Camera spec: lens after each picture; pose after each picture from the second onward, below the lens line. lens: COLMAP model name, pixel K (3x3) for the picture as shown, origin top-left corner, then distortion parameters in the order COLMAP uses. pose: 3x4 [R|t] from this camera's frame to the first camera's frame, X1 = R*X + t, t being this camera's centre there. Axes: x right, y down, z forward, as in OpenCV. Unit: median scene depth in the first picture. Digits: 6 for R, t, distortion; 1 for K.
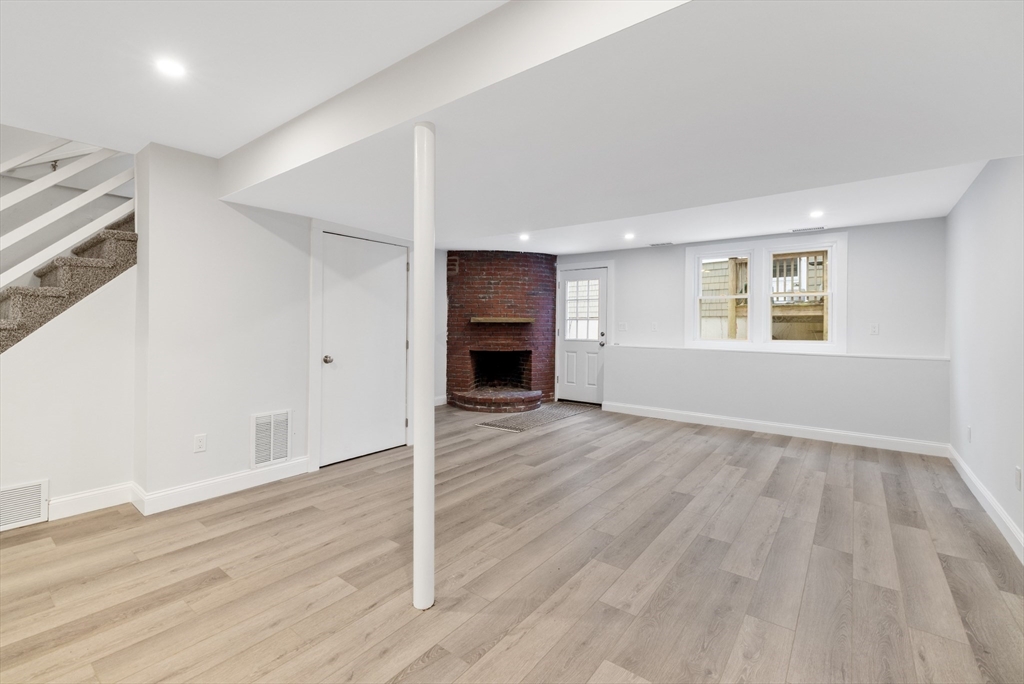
lens RADIAL K [[440.4, 0, 509.8], [0, 440.4, 326.2], [0, 0, 1]] dist [-0.002021, -0.000129]
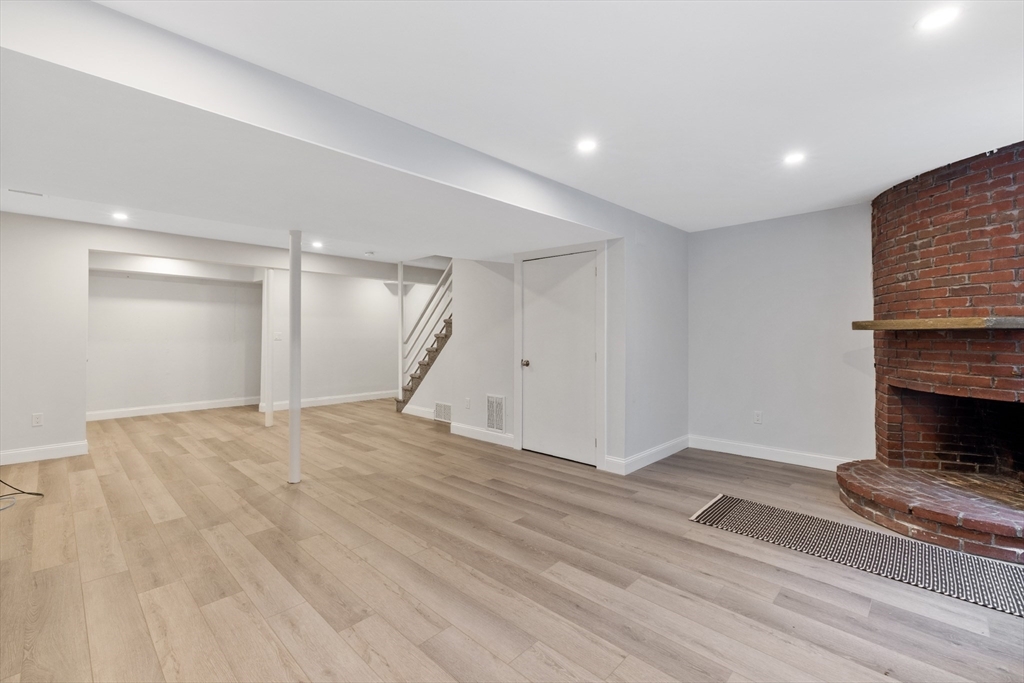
lens RADIAL K [[434.7, 0, 504.2], [0, 434.7, 334.6], [0, 0, 1]] dist [-0.002066, -0.000151]
pose [[-0.099684, -0.004789, -0.995008, 0.820408], [-0.003504, 0.999984, -0.004462, -0.000024], [0.995013, 0.003041, -0.099699, 1.081535]]
